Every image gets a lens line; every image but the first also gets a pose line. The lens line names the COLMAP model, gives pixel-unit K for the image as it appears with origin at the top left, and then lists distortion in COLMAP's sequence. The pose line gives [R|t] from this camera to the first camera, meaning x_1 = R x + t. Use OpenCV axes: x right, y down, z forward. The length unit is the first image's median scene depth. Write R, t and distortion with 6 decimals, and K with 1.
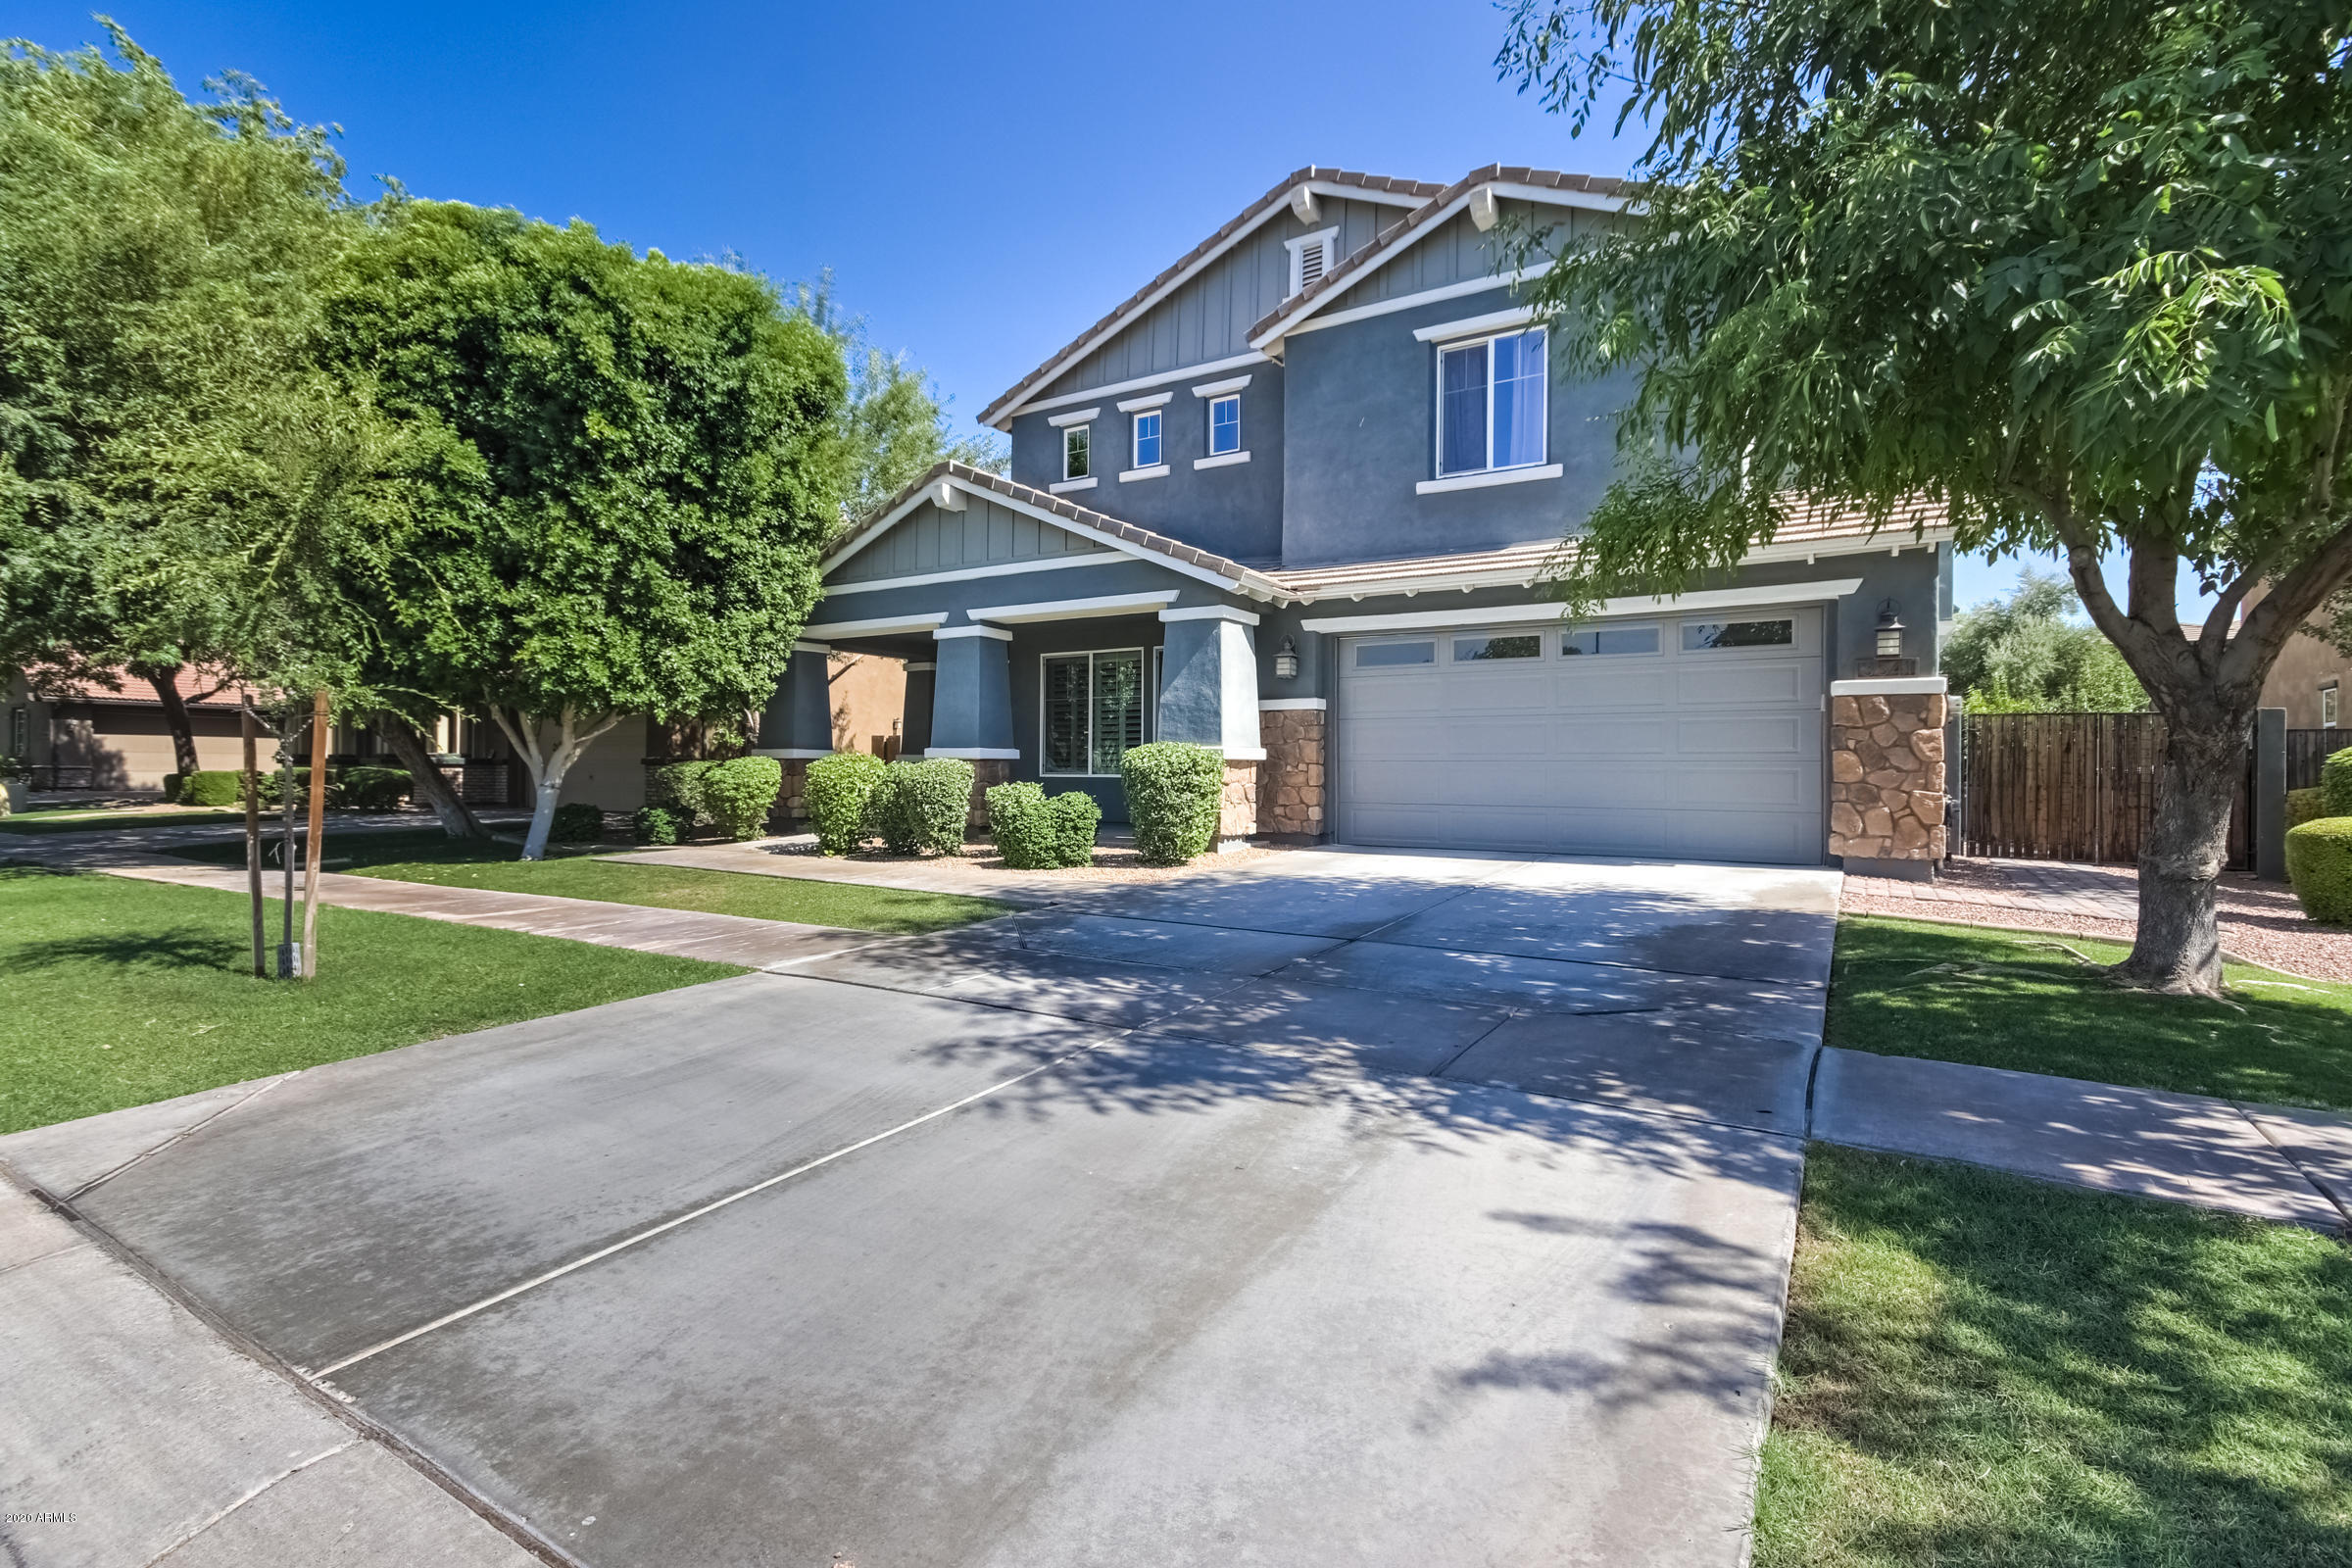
lens RADIAL K [[1064.8, 0, 1164.2], [0, 1064.8, 763.2], [0, 0, 1]] dist [0.010092, -0.000276]
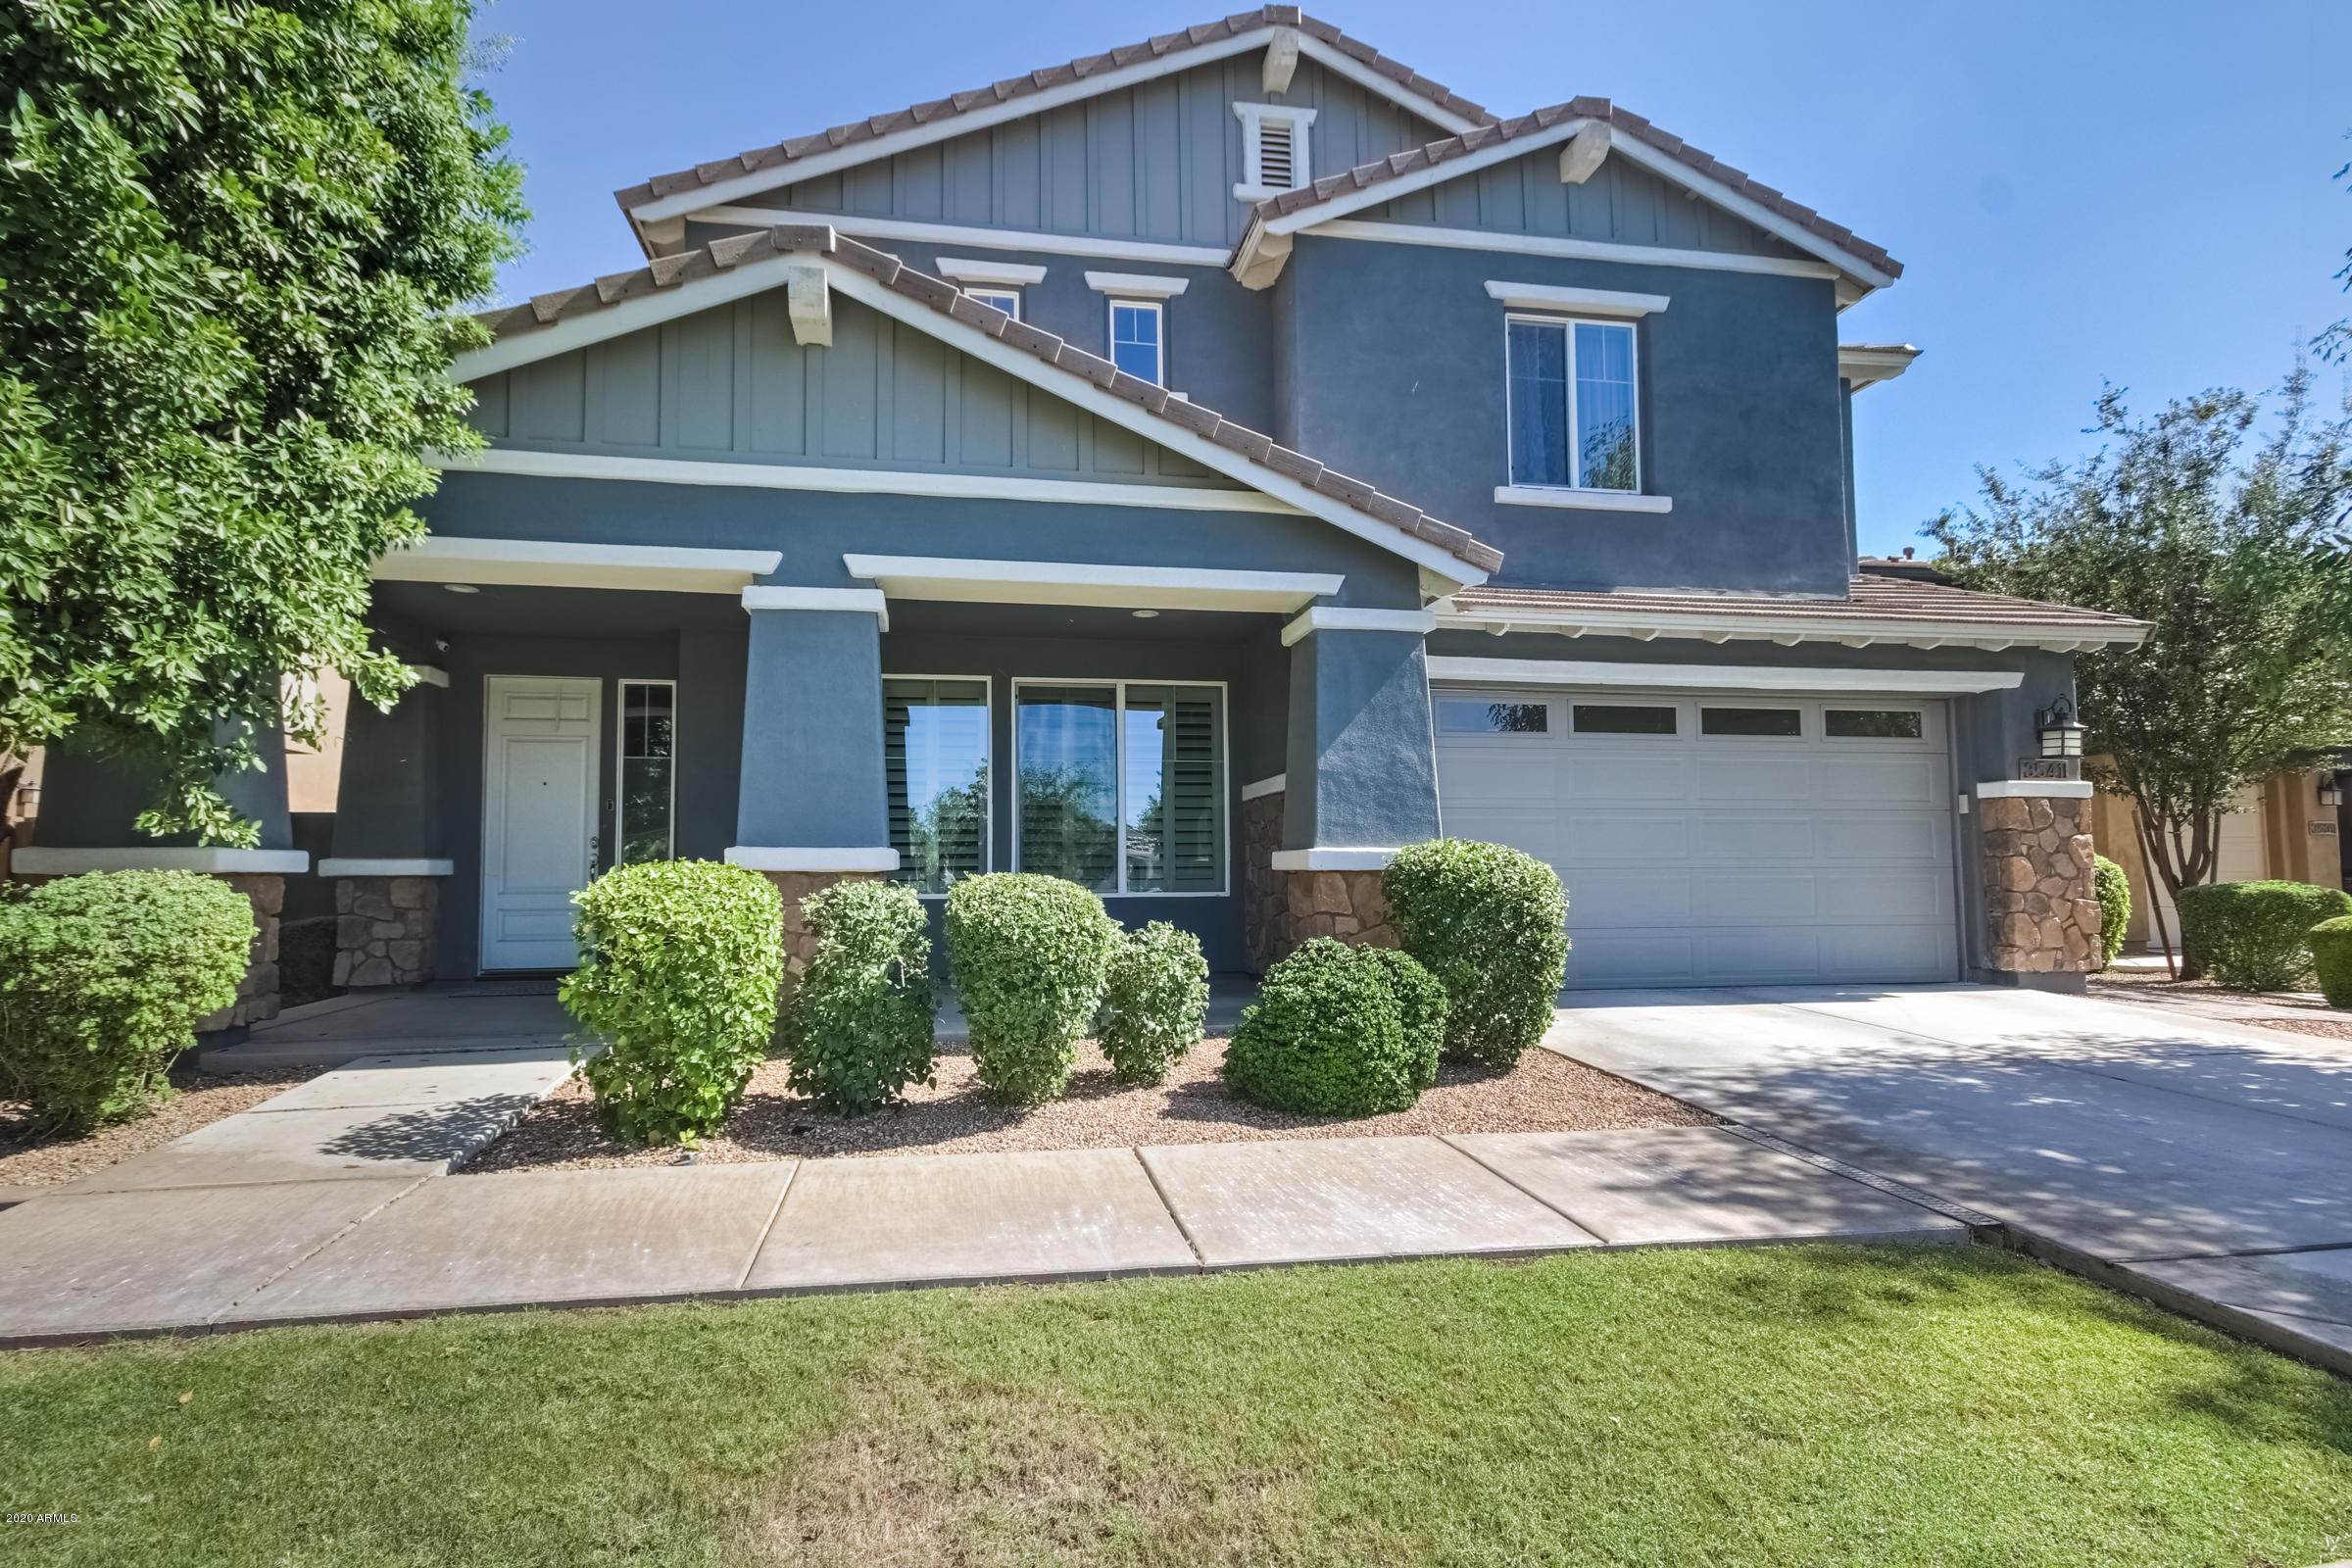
lens RADIAL K [[1087.7, 0, 1119.9], [0, 1087.7, 802.3], [0, 0, 1]] dist [0.031883, -0.014319]
pose [[0.753089, 0.030495, 0.657212, -0.453637], [0.003670, 0.998715, -0.050546, -0.010471], [-0.657909, 0.040477, 0.752009, 0.631304]]
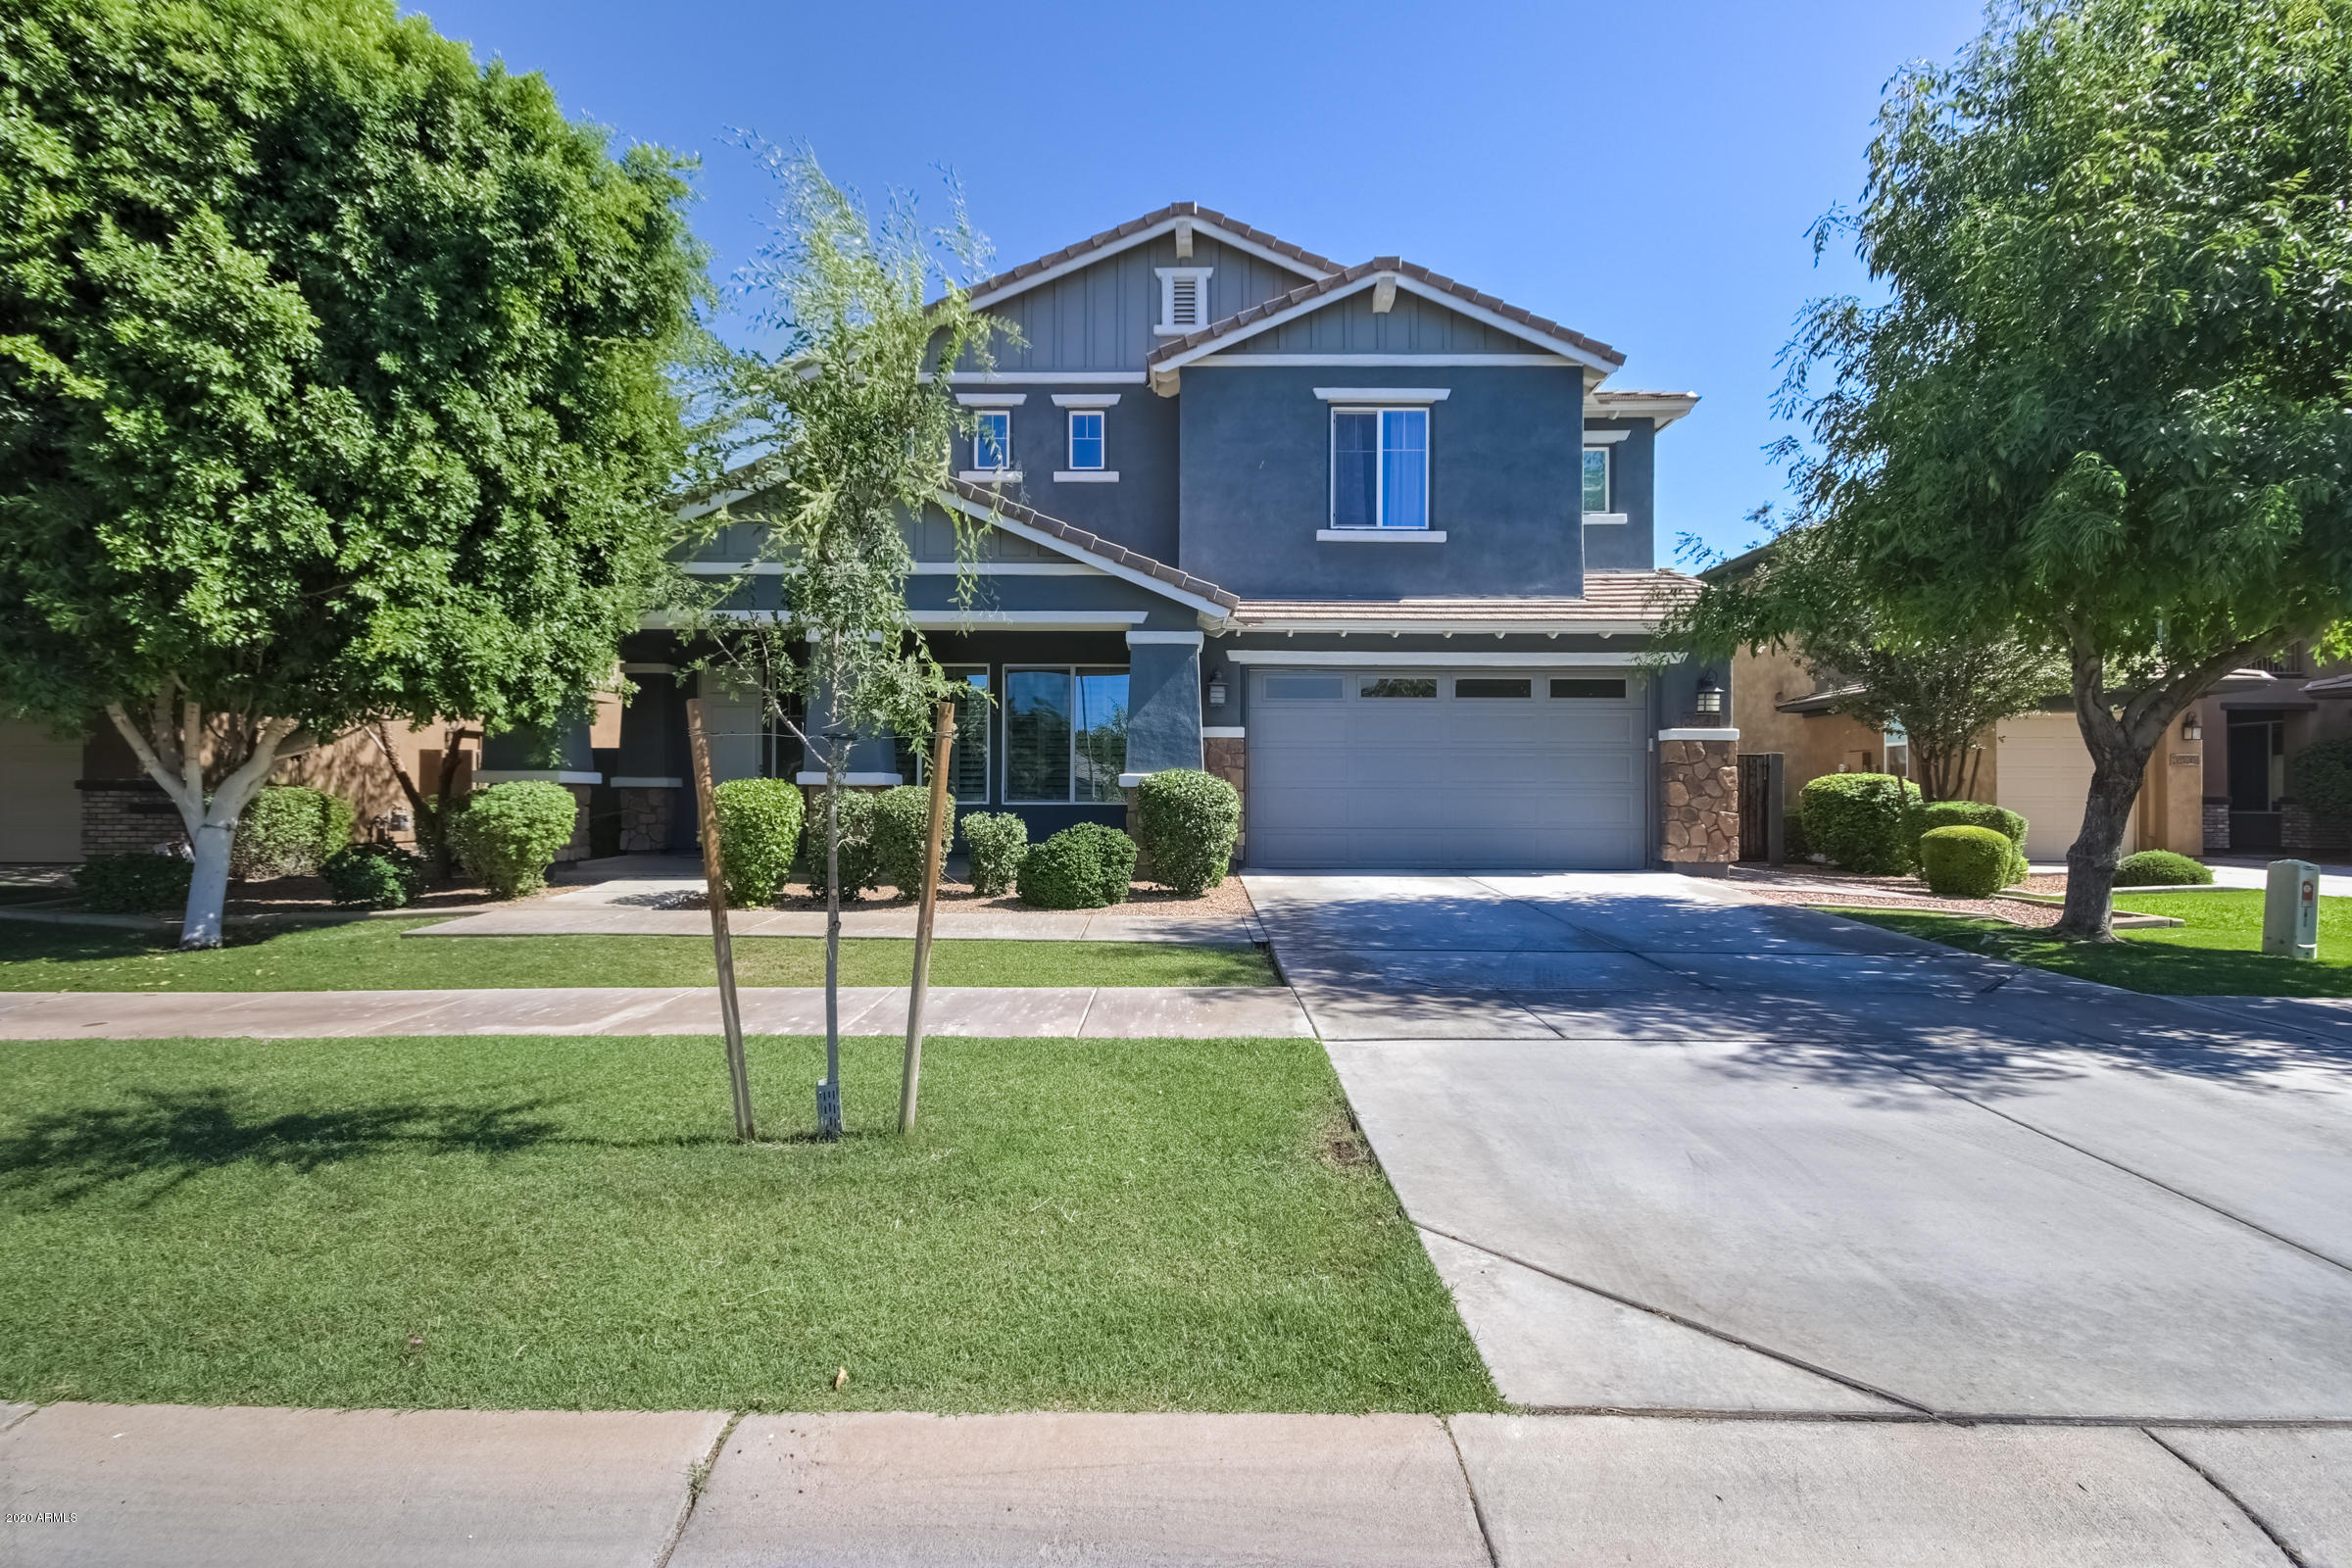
lens RADIAL K [[1065.7, 0, 1165.6], [0, 1065.7, 786.8], [0, 0, 1]] dist [0.012954, 0.000620]
pose [[0.855067, -0.000211, 0.518517, -0.466032], [-0.002390, 0.999988, 0.004349, -0.007784], [-0.518512, -0.004958, 0.855056, 0.158838]]
